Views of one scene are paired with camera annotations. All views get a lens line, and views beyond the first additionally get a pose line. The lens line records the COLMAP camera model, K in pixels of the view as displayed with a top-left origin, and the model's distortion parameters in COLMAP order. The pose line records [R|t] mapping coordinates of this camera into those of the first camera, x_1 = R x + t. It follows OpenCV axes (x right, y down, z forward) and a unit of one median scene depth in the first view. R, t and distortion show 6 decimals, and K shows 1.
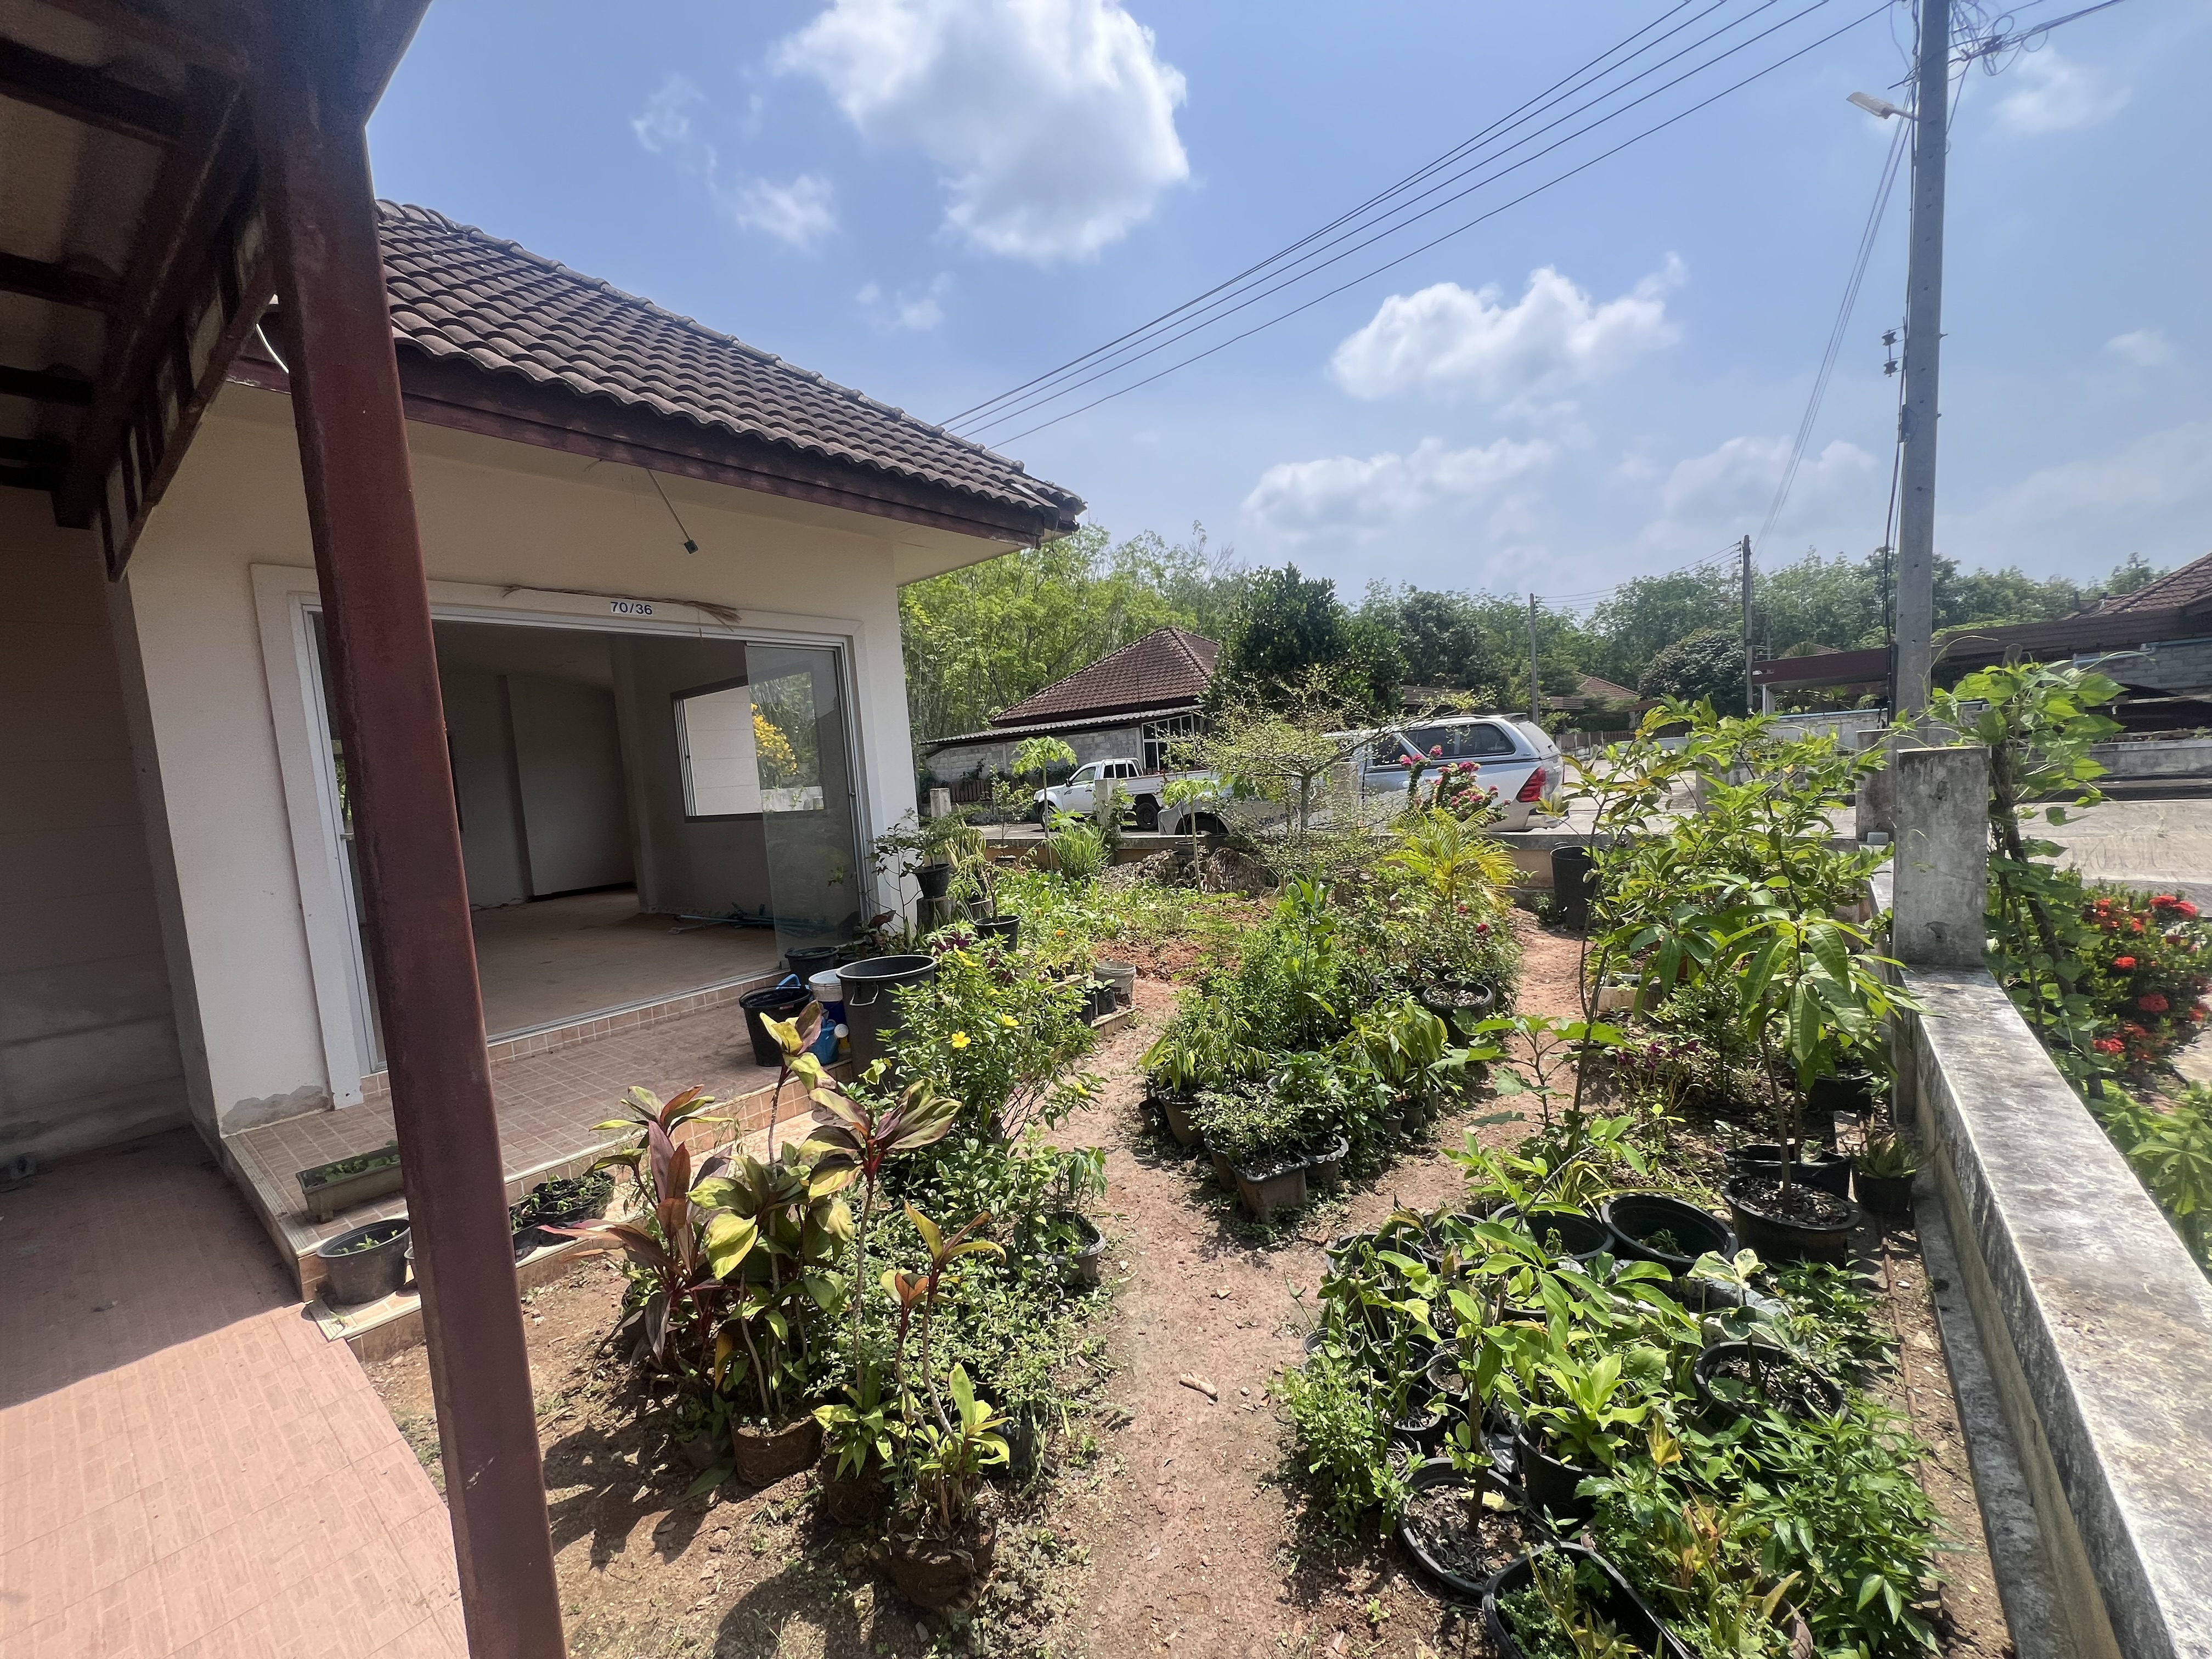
lens RADIAL K [[877.6, 0, 1108.1], [0, 877.6, 841.8], [0, 0, 1]] dist [-0.001938, 0.000471]
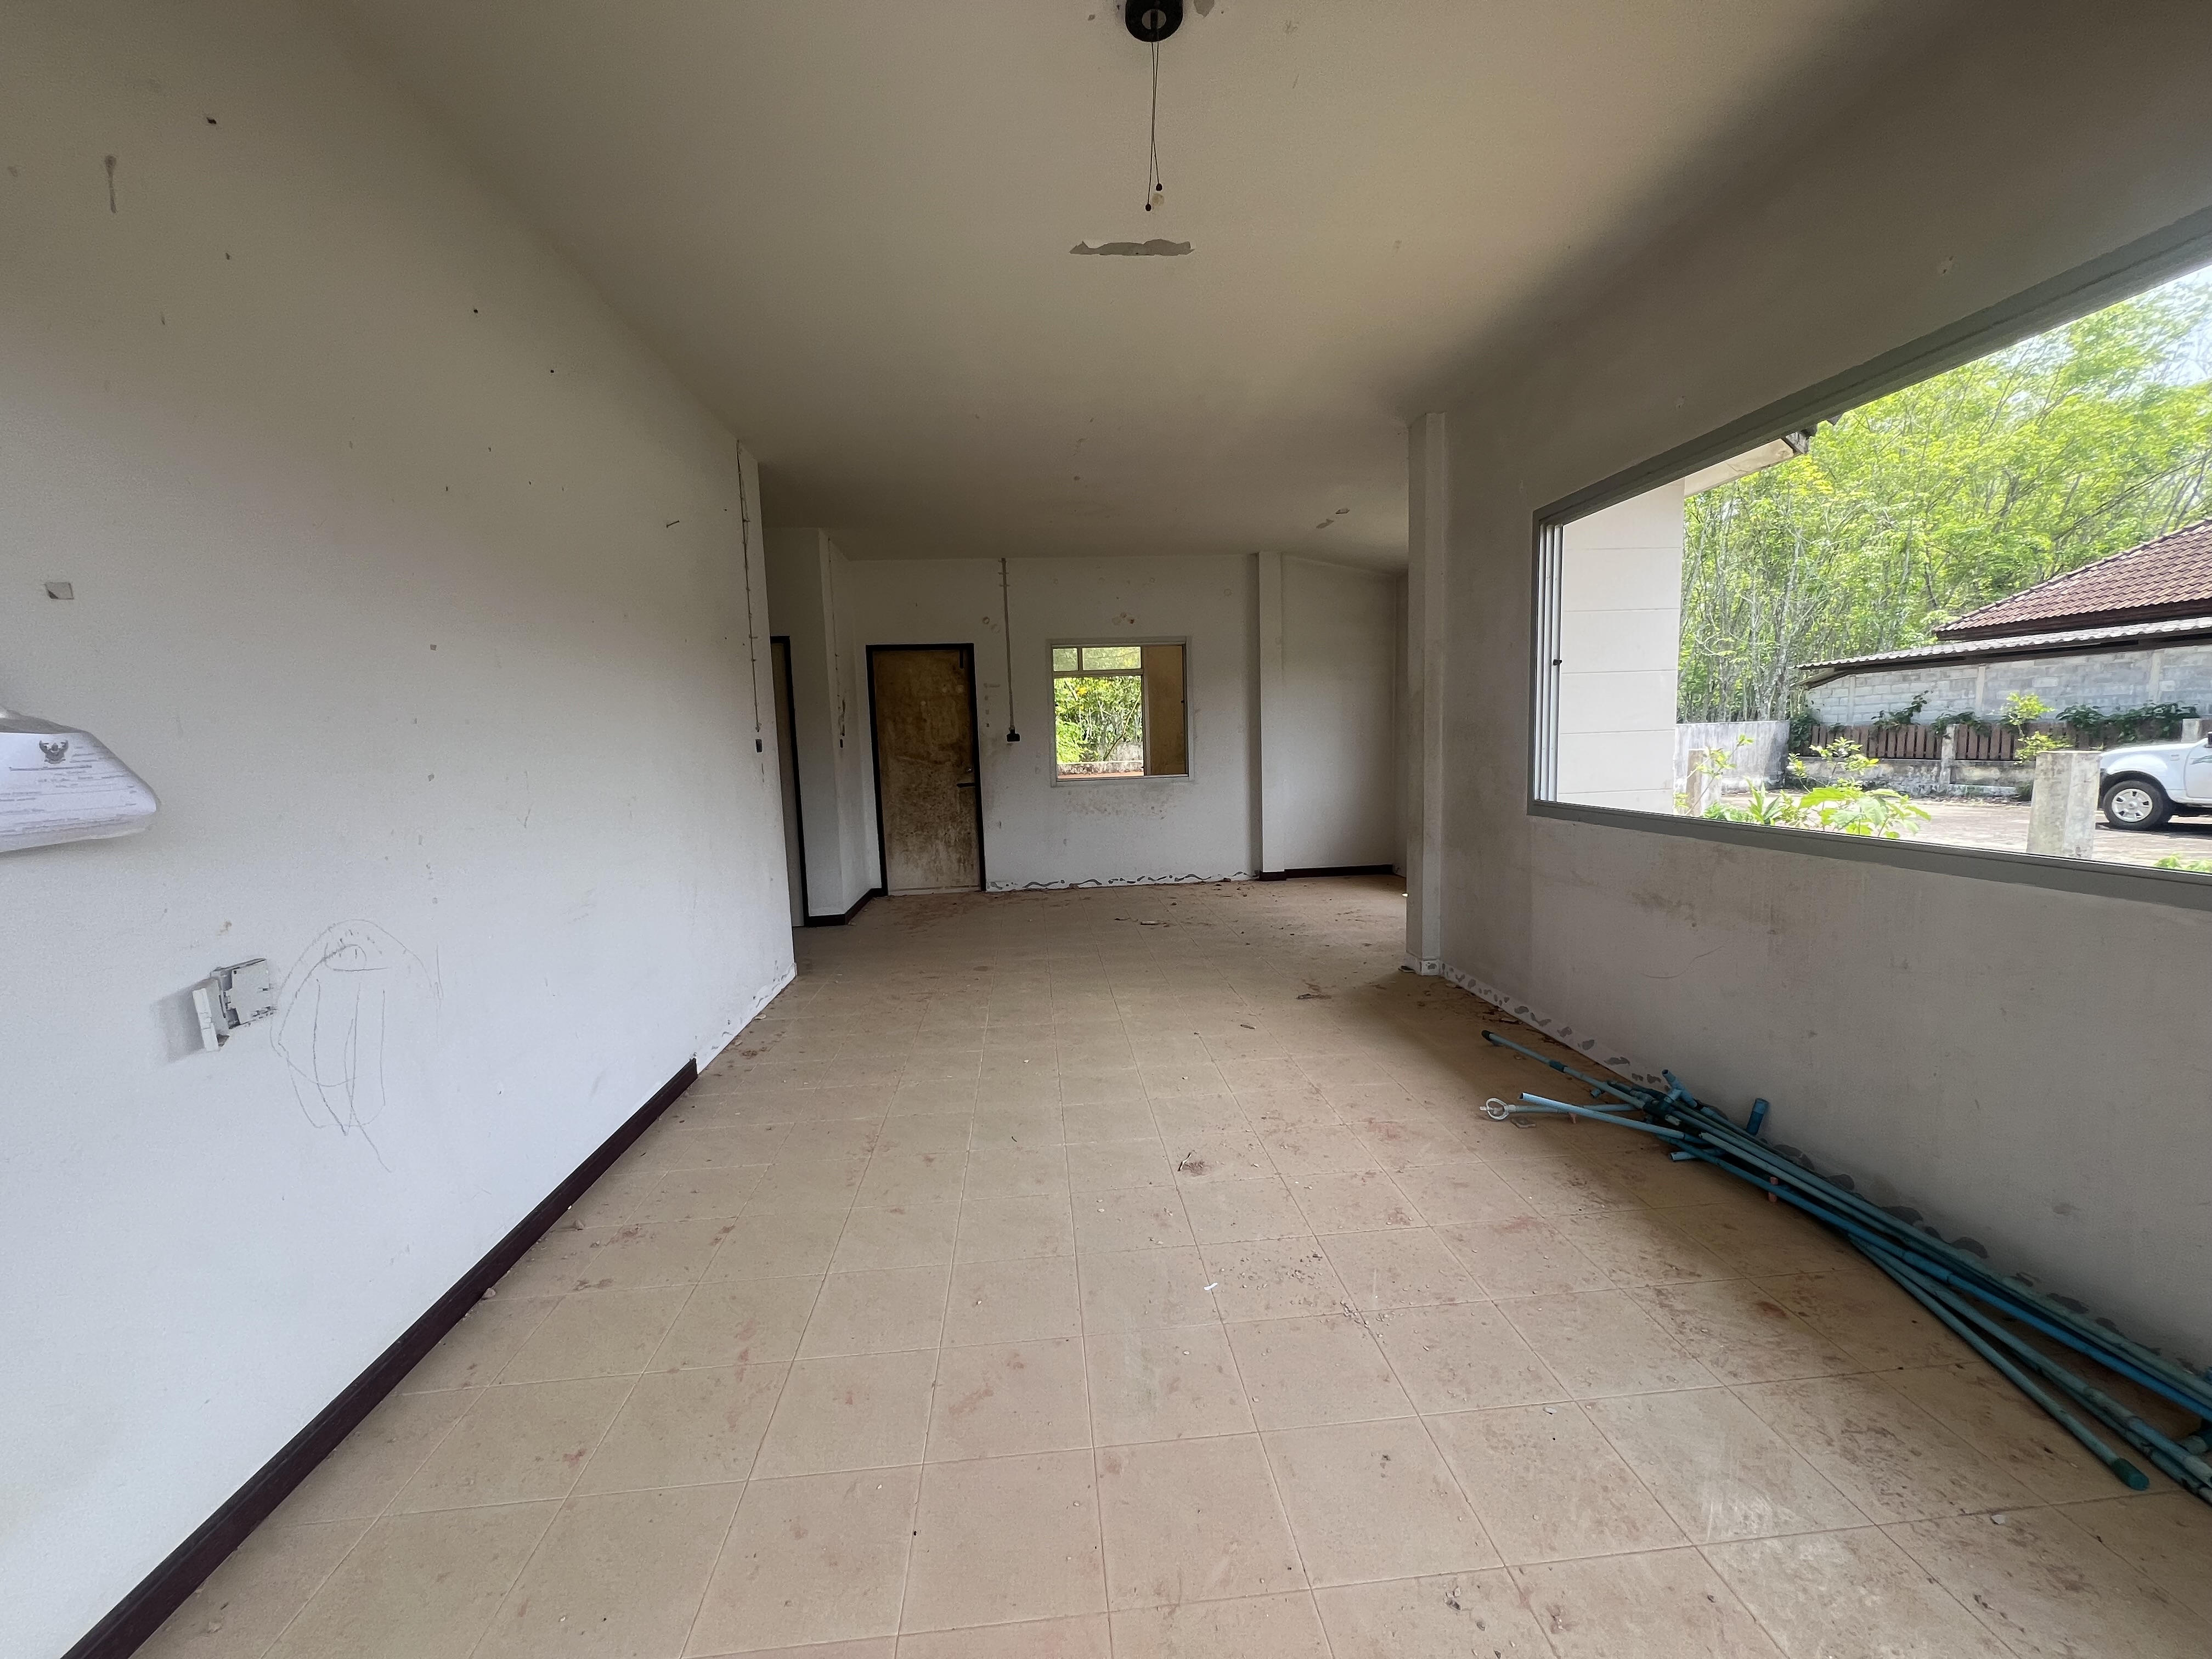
lens RADIAL K [[877.6, 0, 1092.1], [0, 877.6, 838.6], [0, 0, 1]] dist [-0.001938, 0.000471]
pose [[0.684026, 0.129592, -0.717854, -0.087956], [-0.079206, 0.991469, 0.103513, -0.009413], [0.725145, -0.013947, 0.688455, 0.149054]]
